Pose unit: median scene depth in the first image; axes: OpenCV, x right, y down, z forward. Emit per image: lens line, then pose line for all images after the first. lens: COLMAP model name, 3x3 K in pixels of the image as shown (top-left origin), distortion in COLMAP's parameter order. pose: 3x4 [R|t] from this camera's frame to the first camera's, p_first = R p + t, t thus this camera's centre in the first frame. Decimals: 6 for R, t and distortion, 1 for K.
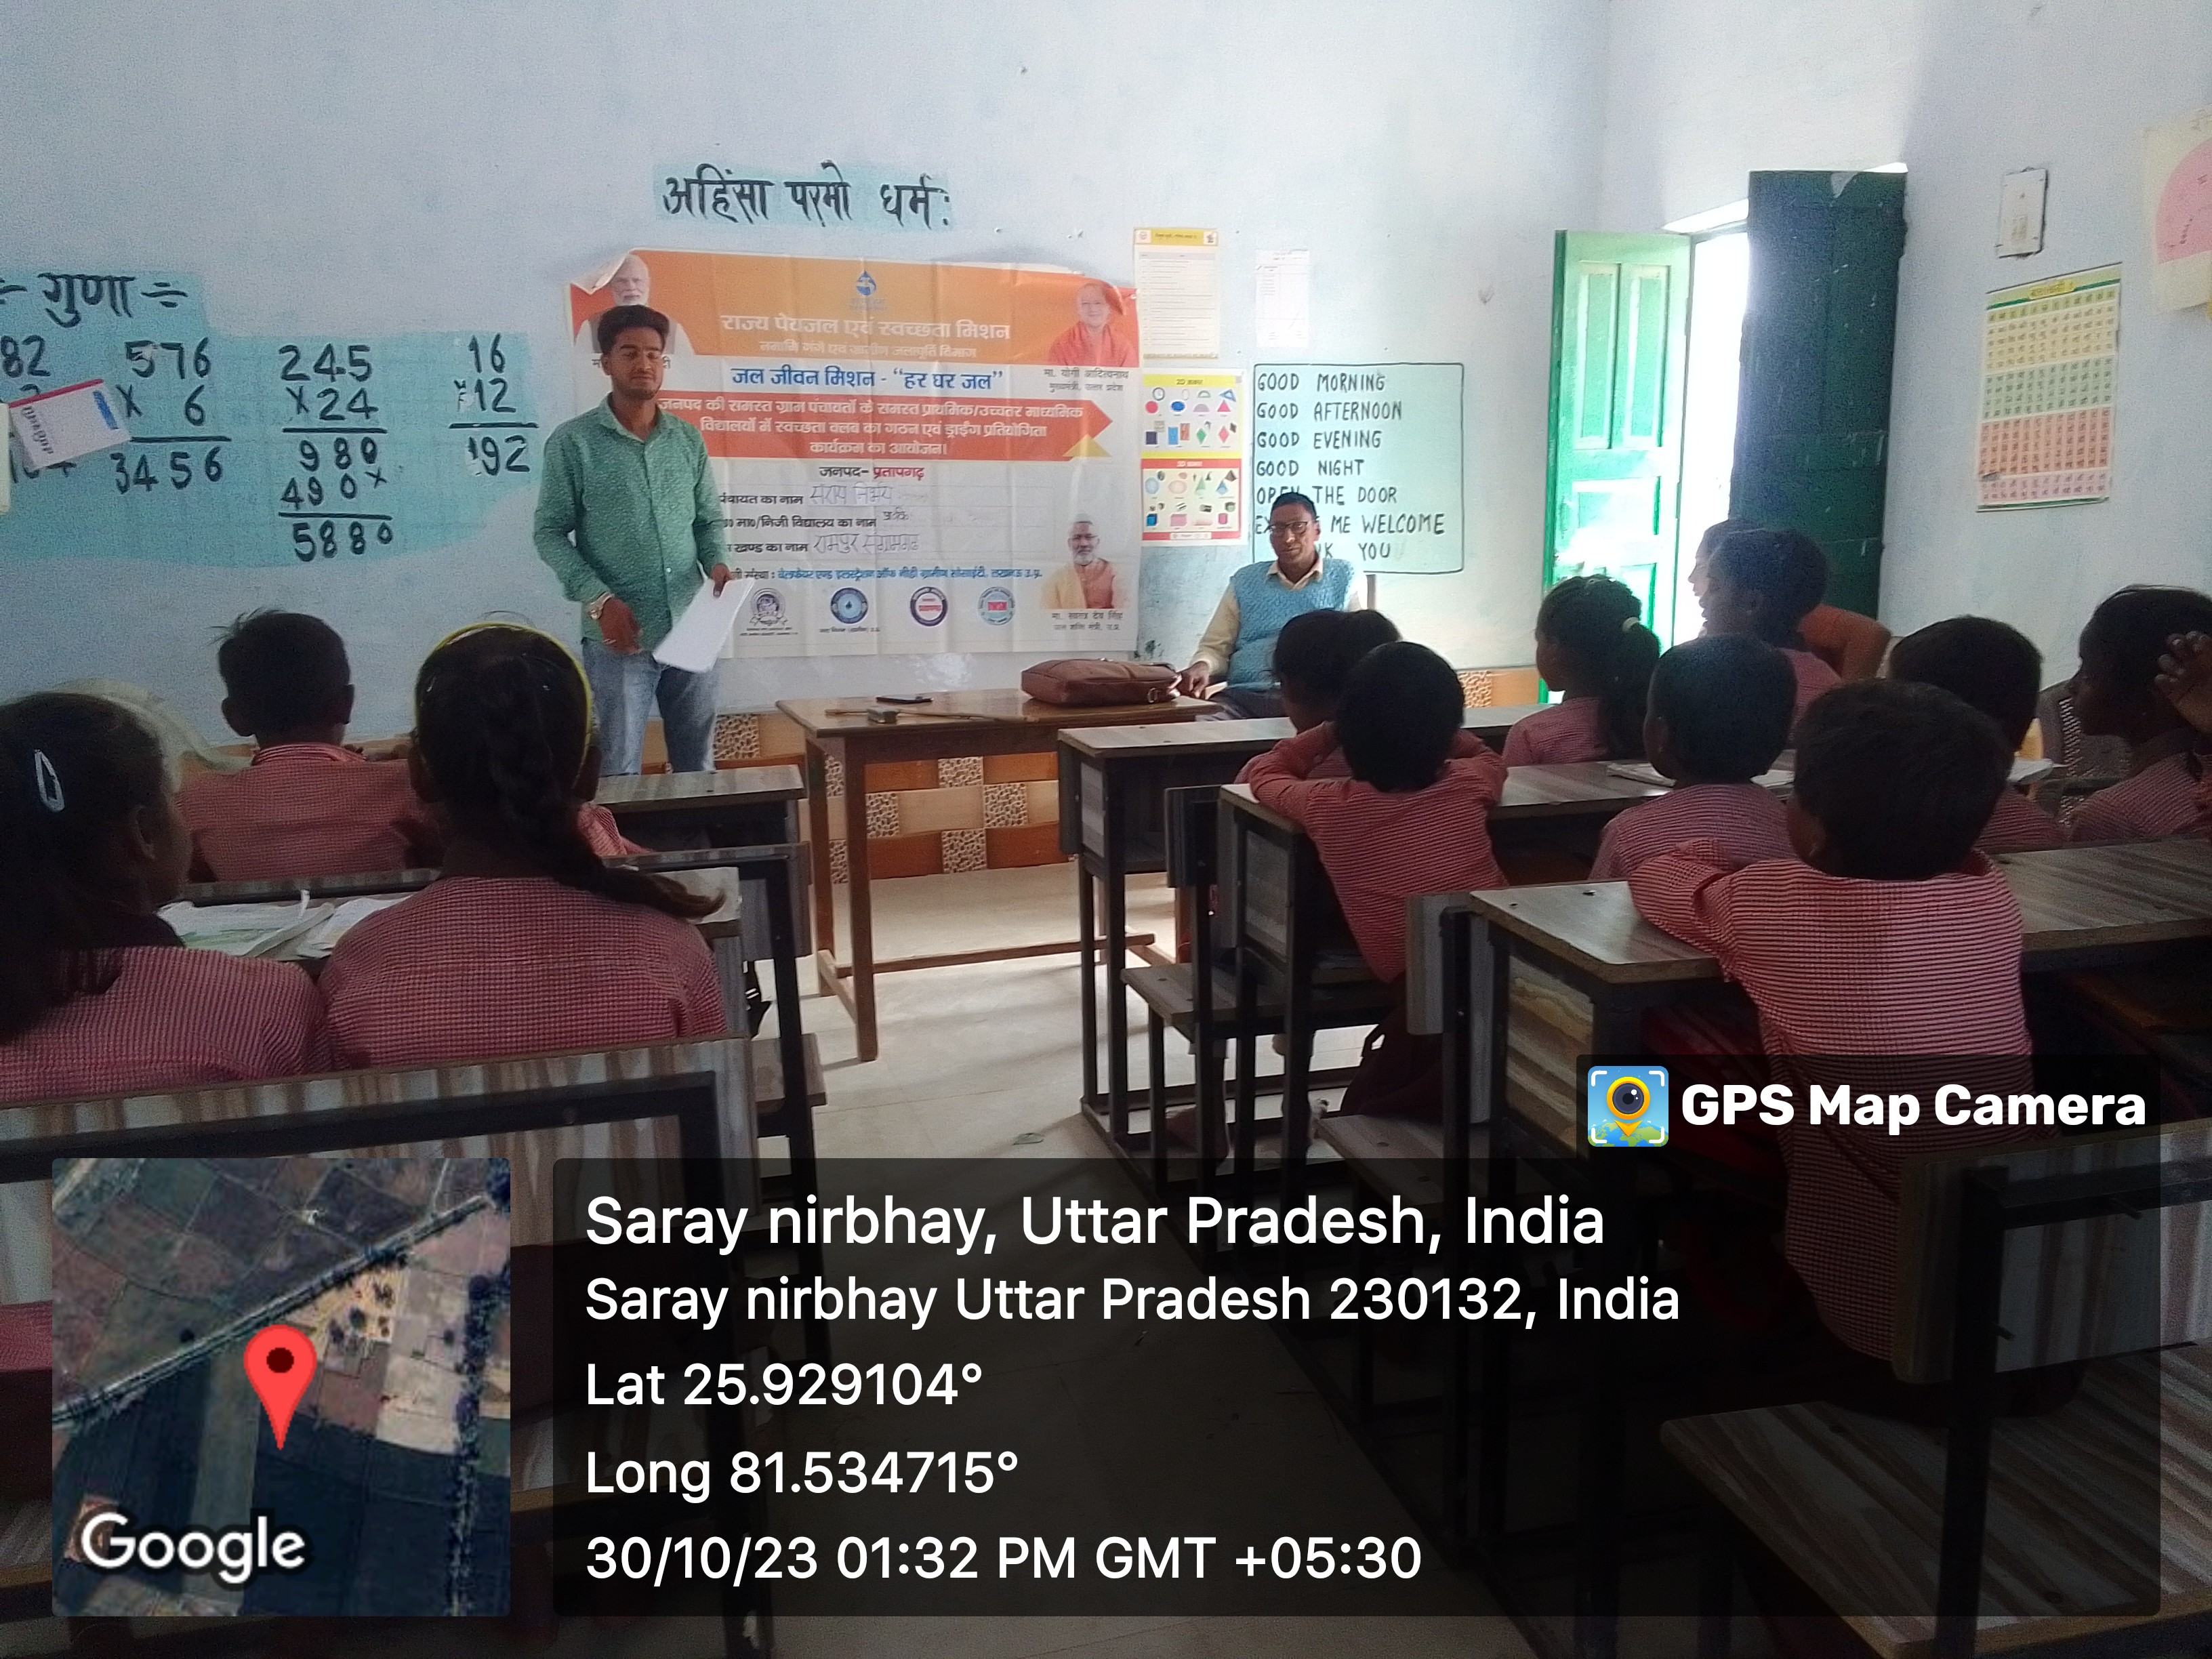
lens RADIAL K [[1702.1, 0, 1154.5], [0, 1702.1, 900.8], [0, 0, 1]] dist [0.062740, -0.095074]
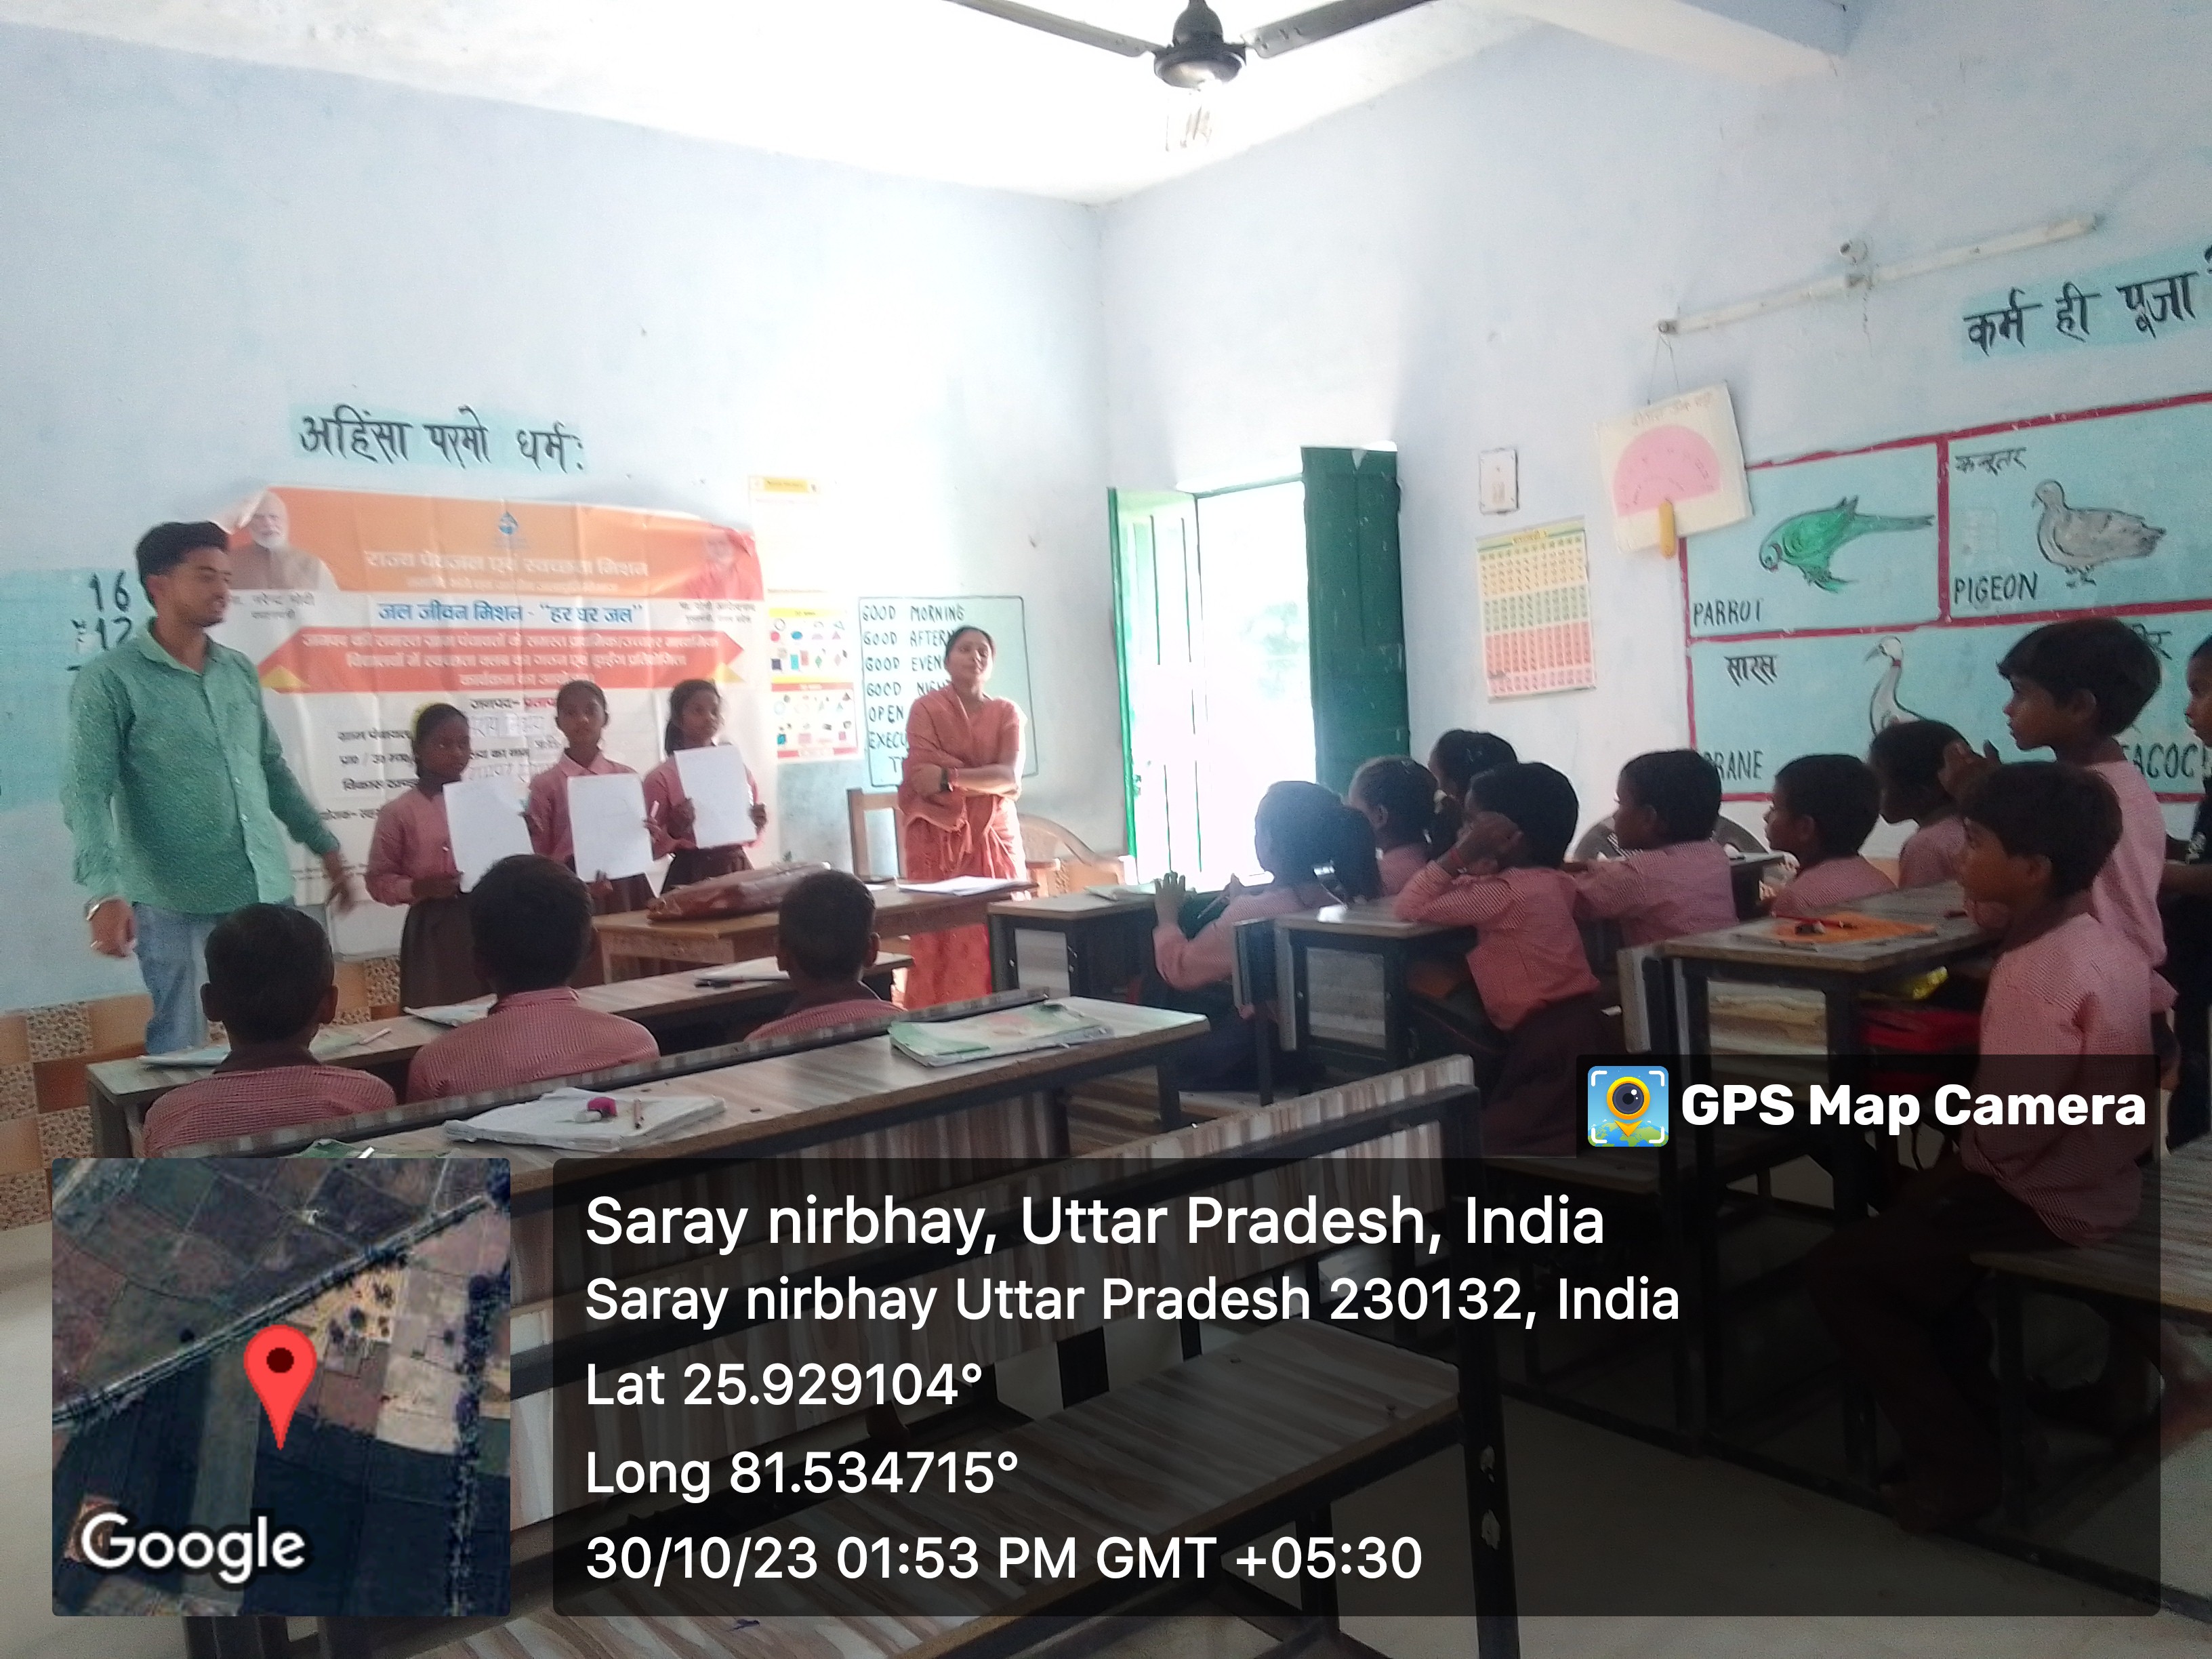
lens RADIAL K [[1683.3, 0, 1139.3], [0, 1683.3, 920.6], [0, 0, 1]] dist [0.074463, -0.091710]
pose [[0.907496, -0.087672, 0.410811, -0.261340], [0.135845, 0.986678, -0.089517, 0.014161], [-0.397489, 0.137043, 0.907315, -0.031887]]
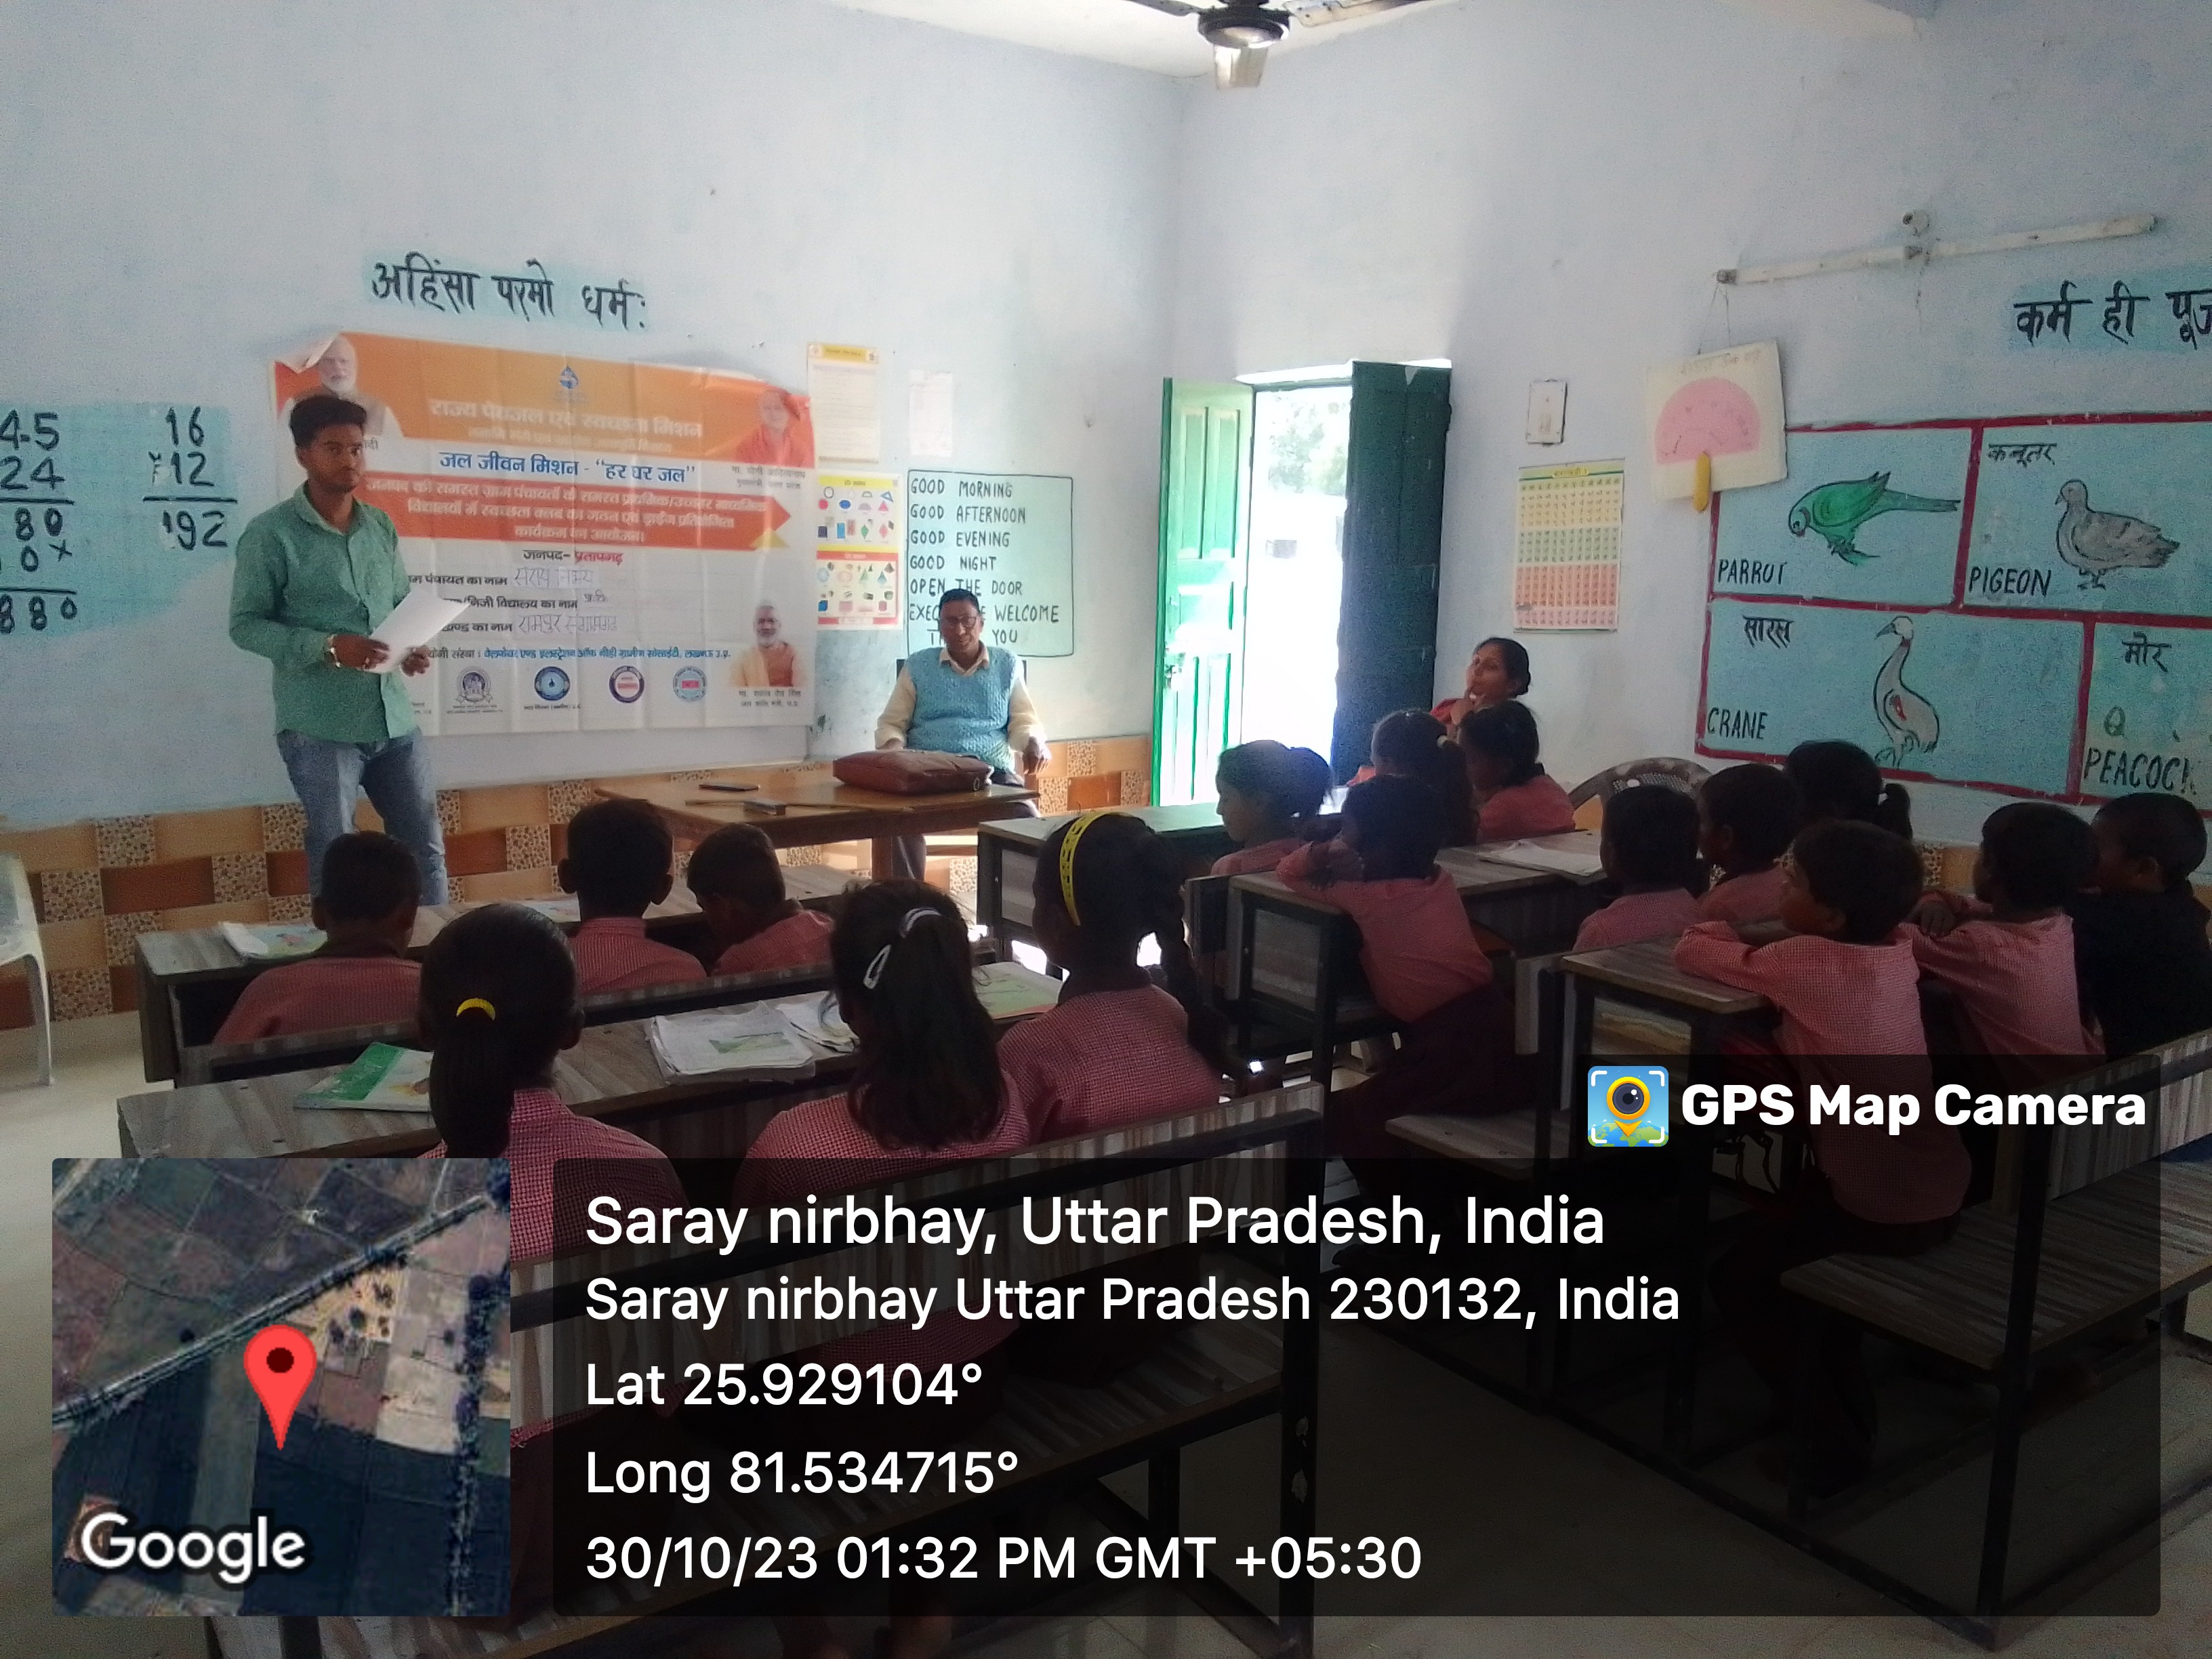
lens RADIAL K [[1683.3, 0, 1139.3], [0, 1683.3, 920.6], [0, 0, 1]] dist [0.074463, -0.091710]
pose [[0.927374, -0.042299, 0.371736, -0.243286], [0.042700, 0.999062, 0.007157, -0.022149], [-0.371690, 0.009236, 0.928311, -0.087467]]
